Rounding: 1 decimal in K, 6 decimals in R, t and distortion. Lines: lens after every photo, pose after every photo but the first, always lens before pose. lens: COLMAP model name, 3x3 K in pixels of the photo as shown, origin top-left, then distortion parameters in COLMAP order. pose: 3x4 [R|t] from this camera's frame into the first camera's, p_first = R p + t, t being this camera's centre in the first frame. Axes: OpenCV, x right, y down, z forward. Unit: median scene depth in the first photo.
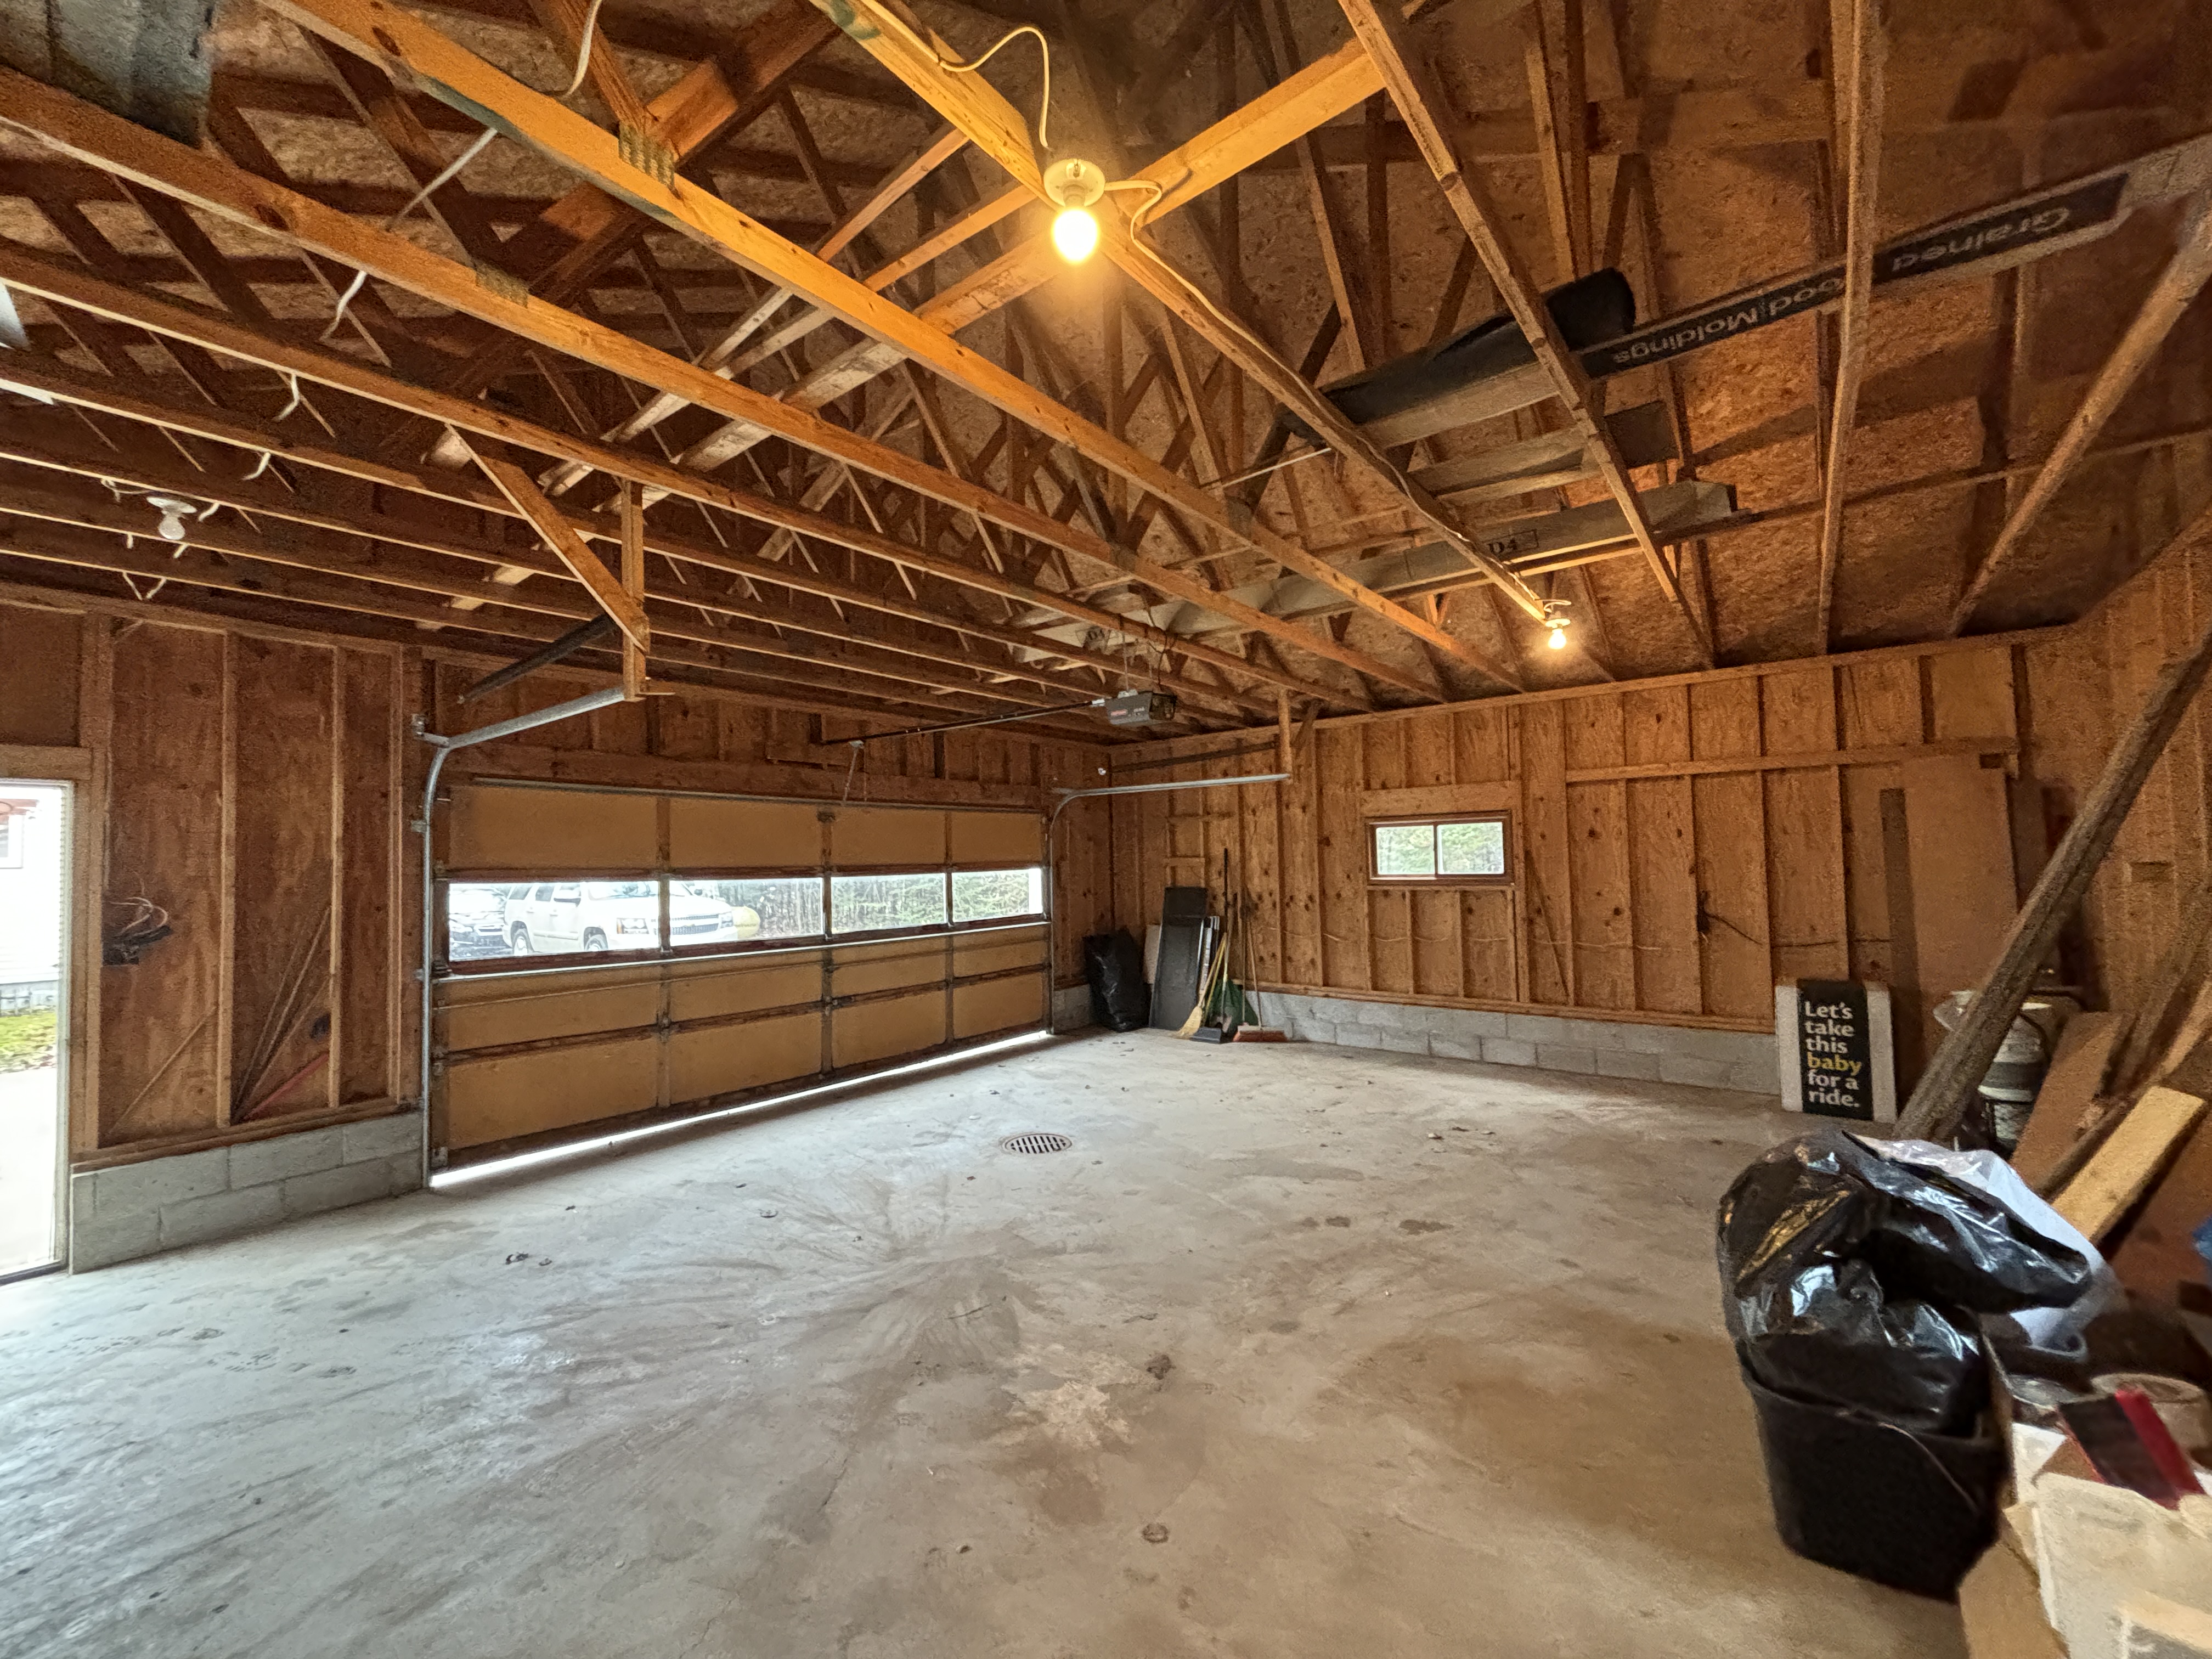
lens RADIAL K [[887.1, 0, 1106.0], [0, 887.1, 829.5], [0, 0, 1]] dist [0.000103, -0.000349]
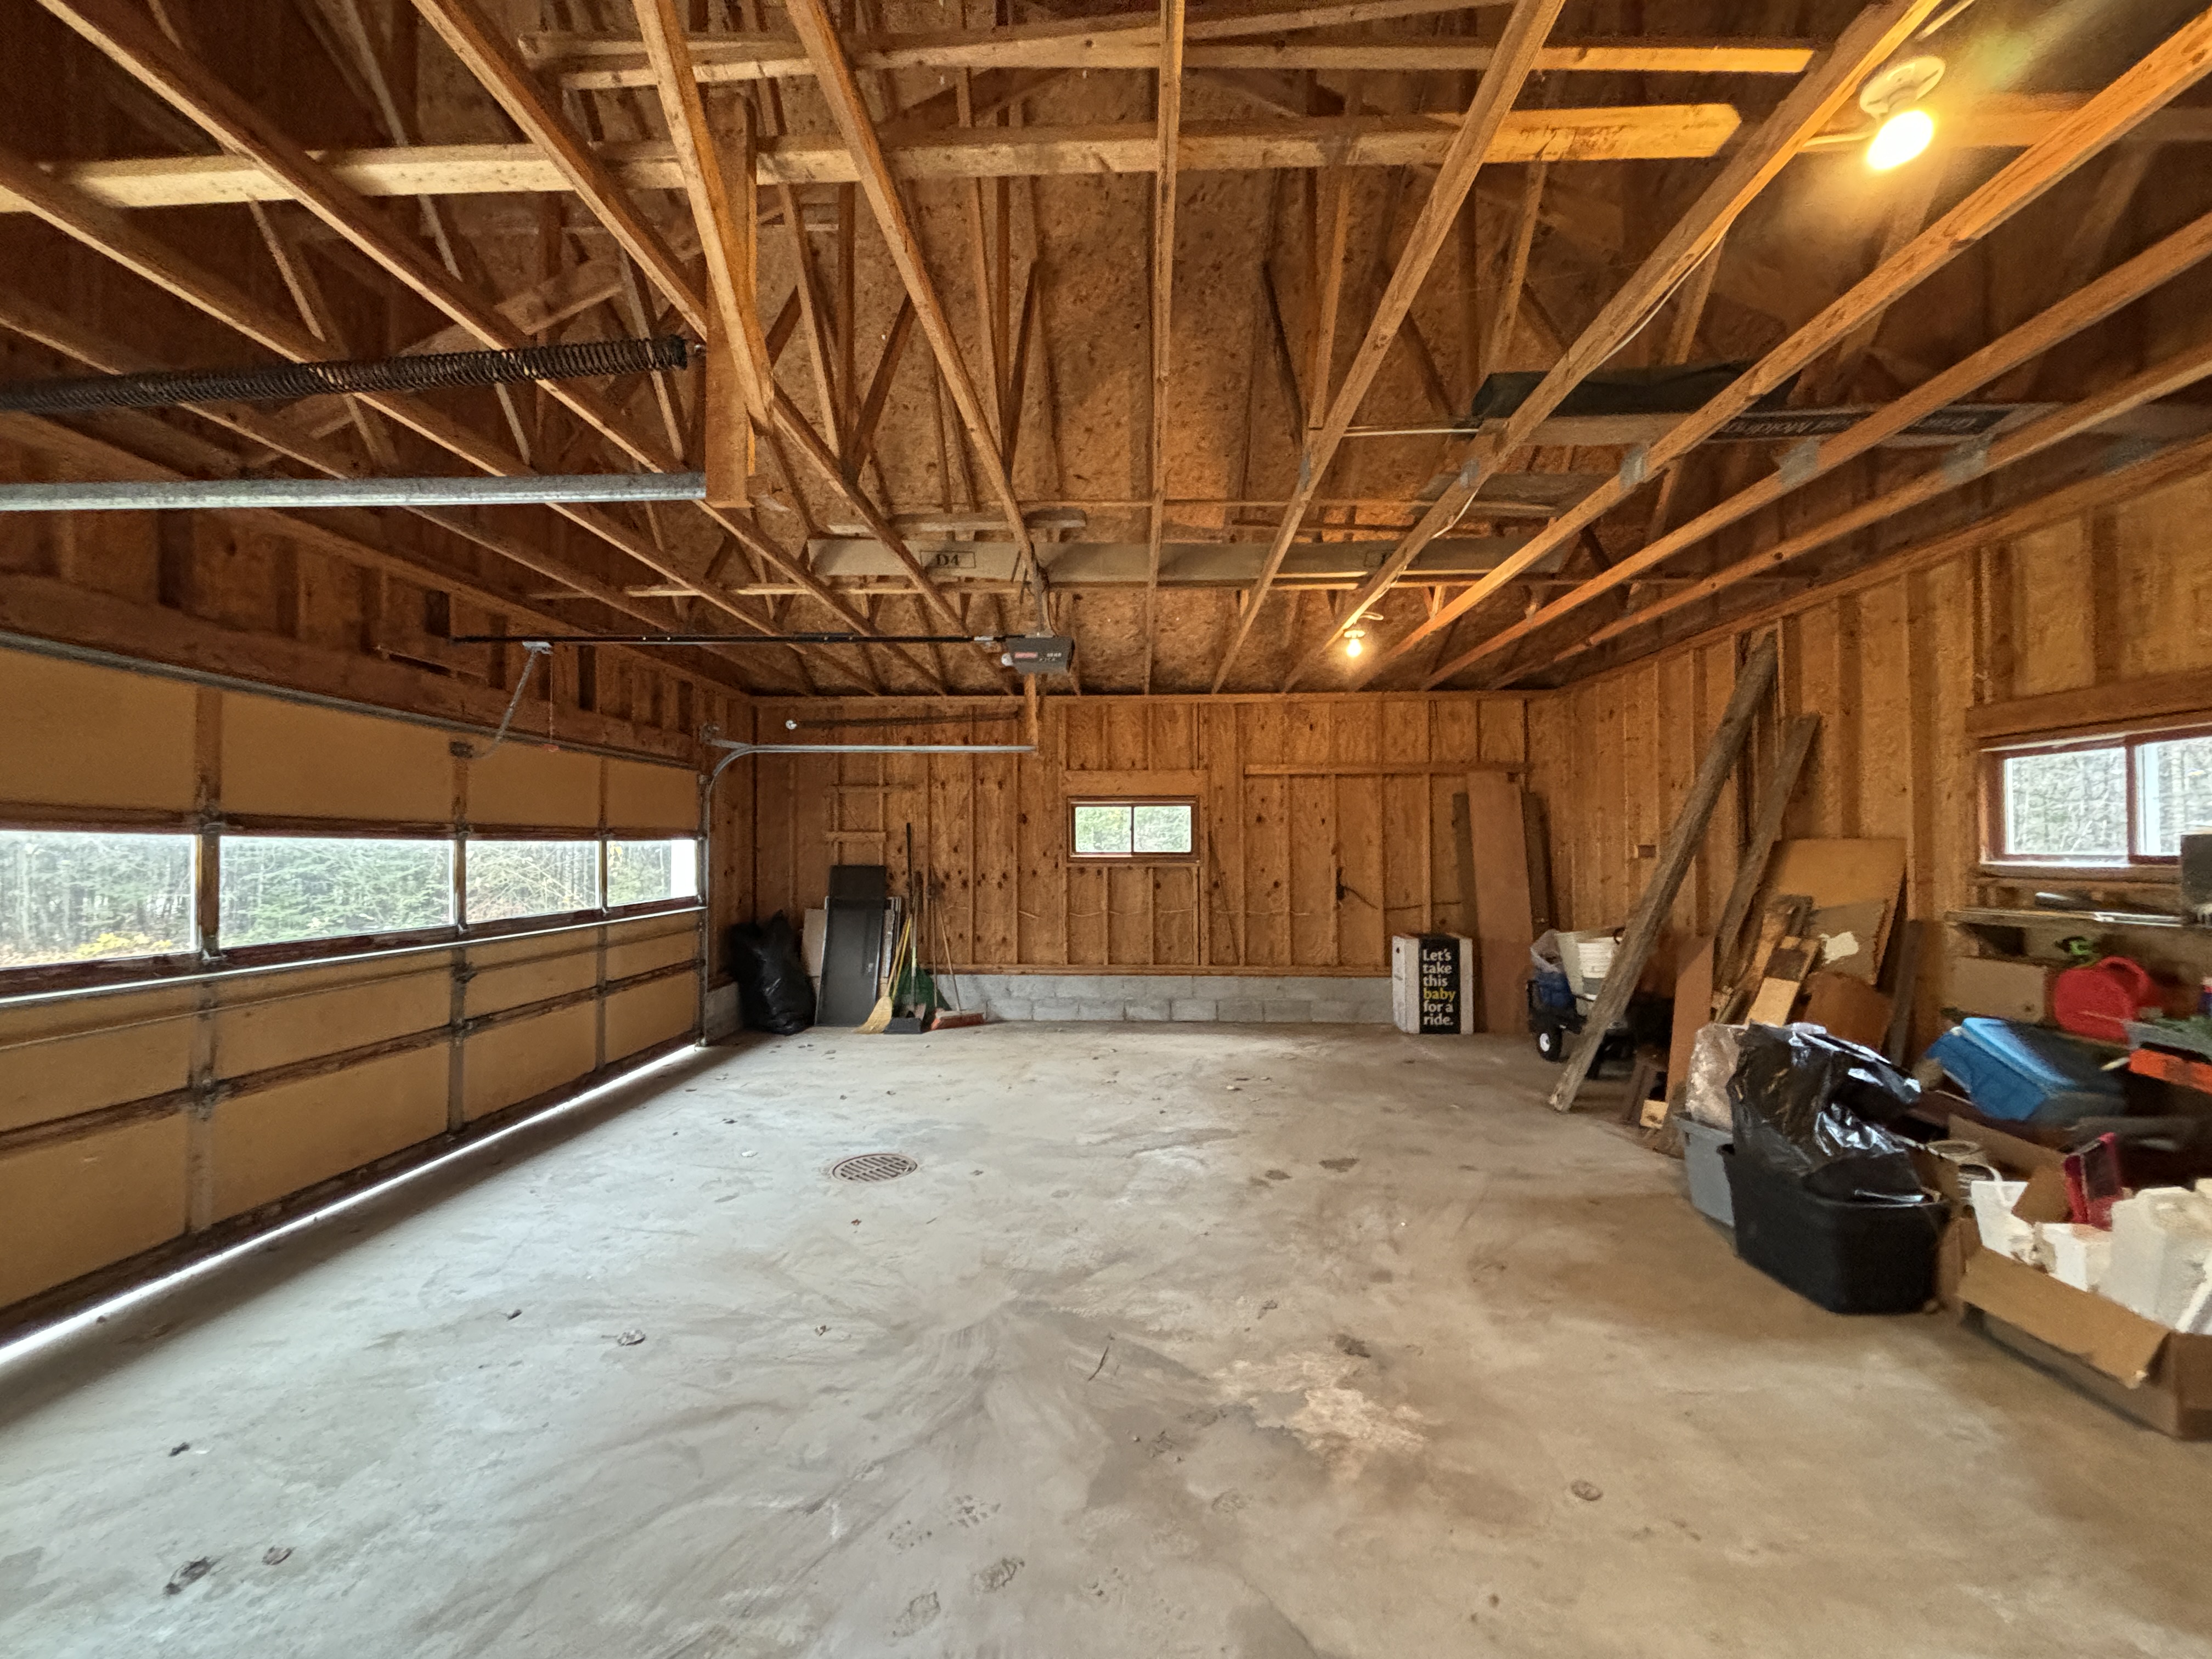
lens RADIAL K [[887.1, 0, 1106.0], [0, 887.1, 829.5], [0, 0, 1]] dist [0.000103, -0.000349]
pose [[0.809548, 0.031186, 0.586225, -0.319052], [-0.037067, 0.999311, -0.001973, 0.029725], [-0.585883, -0.020132, 0.810146, 0.176688]]
